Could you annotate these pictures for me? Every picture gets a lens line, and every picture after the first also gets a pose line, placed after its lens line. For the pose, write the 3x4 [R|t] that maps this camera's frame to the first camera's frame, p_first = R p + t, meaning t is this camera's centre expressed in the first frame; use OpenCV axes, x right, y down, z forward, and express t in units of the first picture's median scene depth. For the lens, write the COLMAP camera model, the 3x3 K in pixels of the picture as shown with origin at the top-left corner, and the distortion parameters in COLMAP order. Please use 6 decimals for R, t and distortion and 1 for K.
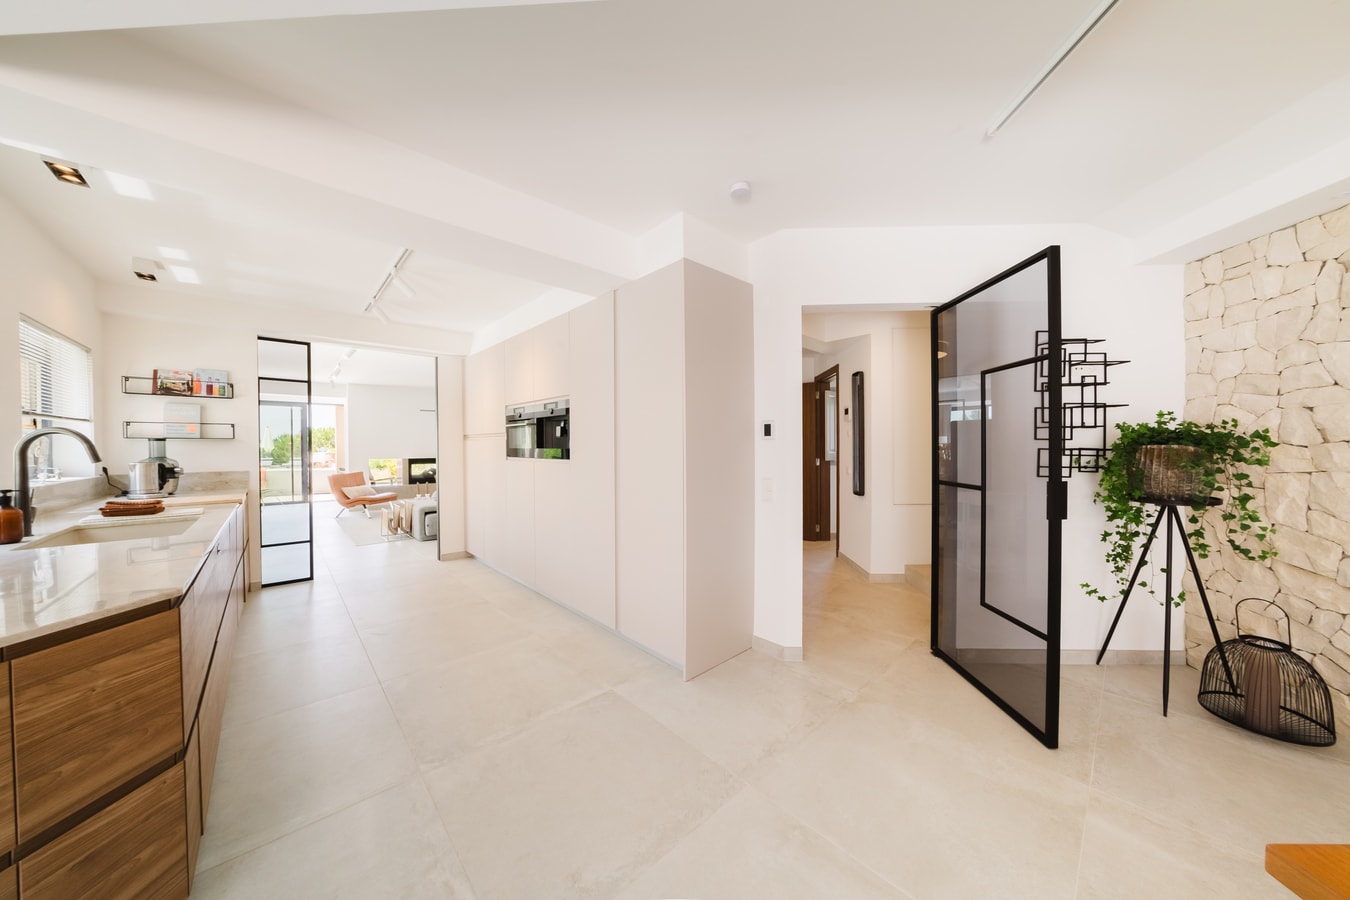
lens RADIAL K [[442.1, 0, 681.6], [0, 442.1, 441.7], [0, 0, 1]] dist [-0.018817, 0.003577]
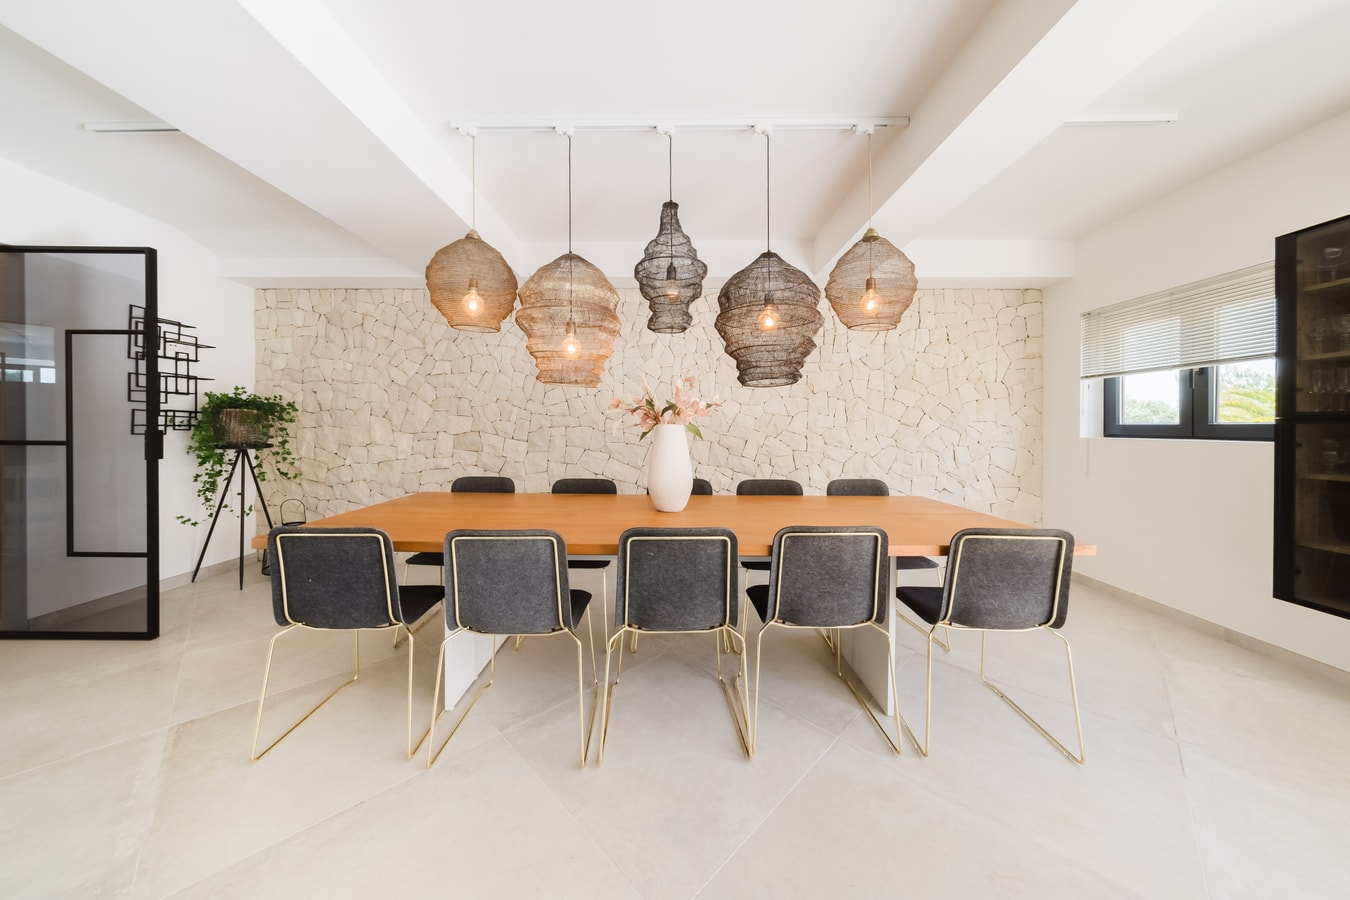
lens RADIAL K [[442.1, 0, 681.6], [0, 442.1, 441.7], [0, 0, 1]] dist [-0.018817, 0.003577]
pose [[-0.031051, -0.019907, 0.999320, -0.394100], [-0.015564, 0.999690, 0.019430, 0.063013], [-0.999397, -0.014950, -0.031351, -0.435677]]
